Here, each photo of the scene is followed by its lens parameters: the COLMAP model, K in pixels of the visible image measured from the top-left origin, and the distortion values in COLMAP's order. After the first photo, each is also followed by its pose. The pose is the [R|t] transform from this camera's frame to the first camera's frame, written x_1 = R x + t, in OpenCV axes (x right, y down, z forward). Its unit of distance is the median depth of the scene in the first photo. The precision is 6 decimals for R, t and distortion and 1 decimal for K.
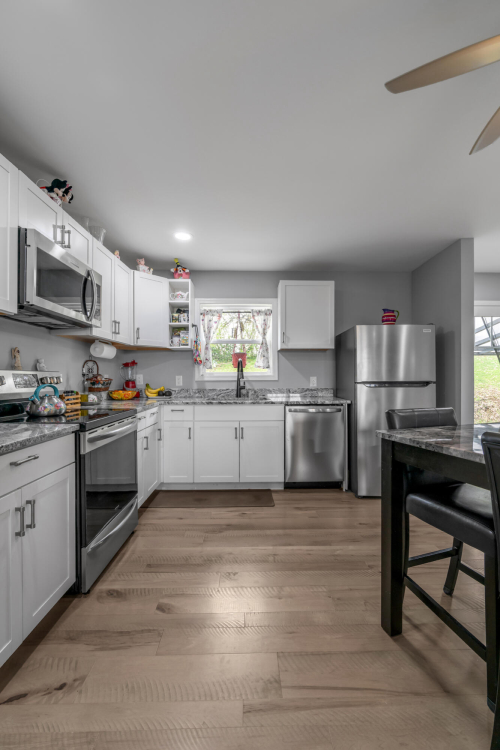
lens RADIAL K [[315.2, 0, 252.5], [0, 315.2, 377.0], [0, 0, 1]] dist [-0.004124, -0.000113]
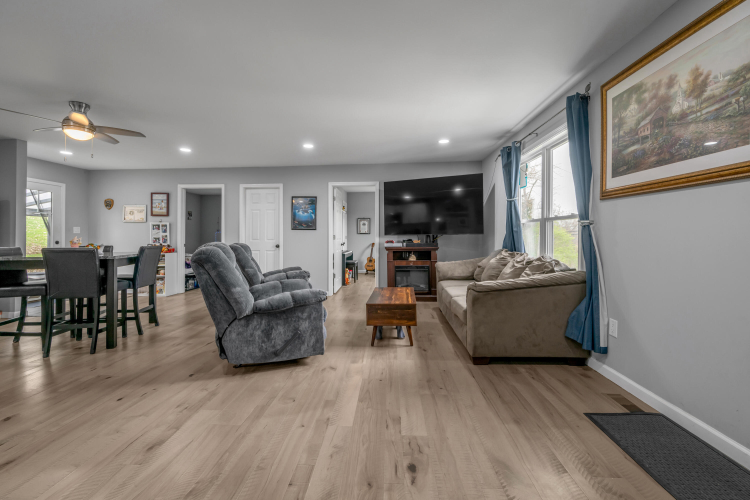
lens RADIAL K [[308.6, 0, 373.7], [0, 308.6, 236.8], [0, 0, 1]] dist [-0.002405, -0.000250]
pose [[0.085931, 0.002772, 0.996297, -0.605938], [-0.002419, 0.999994, -0.002574, 0.021293], [-0.996298, -0.002189, 0.085937, -0.754759]]
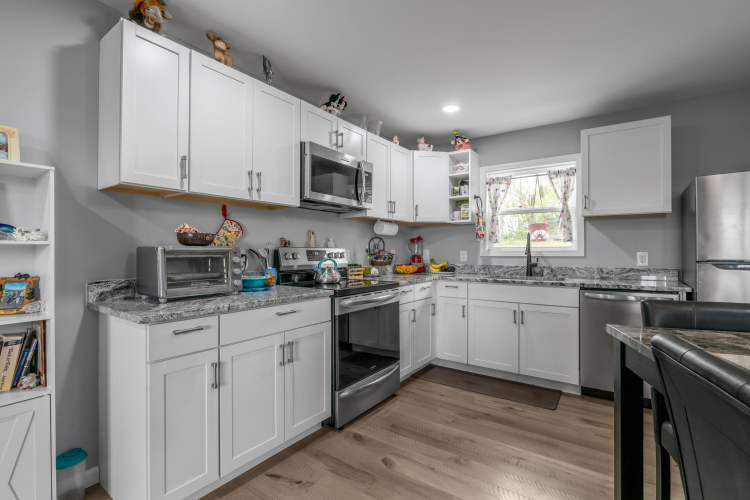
lens RADIAL K [[346.9, 0, 374.6], [0, 346.9, 248.9], [0, 0, 1]] dist [-0.000801, -0.000070]
pose [[0.805820, -0.003844, -0.592148, 0.210993], [0.000178, 0.999980, -0.006250, -0.004167], [0.592160, 0.004931, 0.805805, -0.007267]]
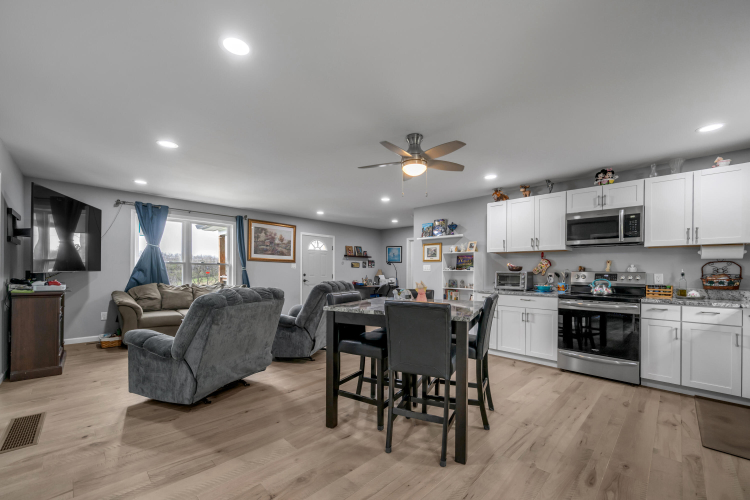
lens RADIAL K [[306.6, 0, 378.0], [0, 306.6, 272.3], [0, 0, 1]] dist [-0.002155, -0.000262]
pose [[-0.717827, -0.005222, -0.696202, 1.065072], [-0.009147, 0.999956, 0.001930, -0.005306], [0.696161, 0.007754, -0.717843, 0.907049]]
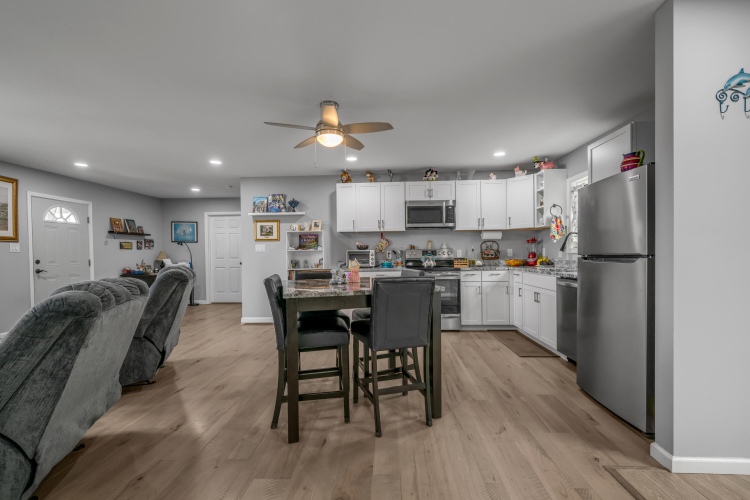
lens RADIAL K [[327.4, 0, 375.0], [0, 327.4, 256.8], [0, 0, 1]] dist [-0.001552, -0.000279]
pose [[-0.072393, 0.011973, -0.997304, 1.257497], [0.012877, 0.999856, 0.011068, 0.004883], [0.997293, -0.012041, -0.072536, 0.497479]]
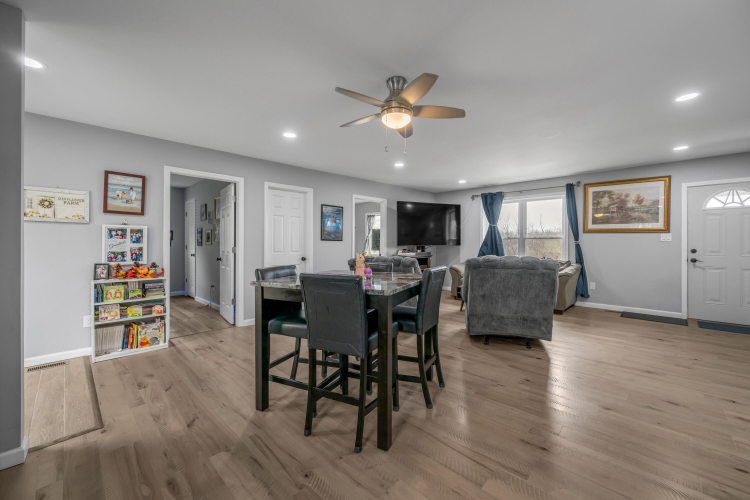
lens RADIAL K [[299.7, 0, 376.0], [0, 299.7, 246.9], [0, 0, 1]] dist [-0.002471, -0.000111]
pose [[-0.698859, -0.009515, 0.715196, -0.188634], [-0.002592, 0.999939, 0.010769, -0.007139], [-0.715254, 0.005672, -0.698841, 0.876662]]
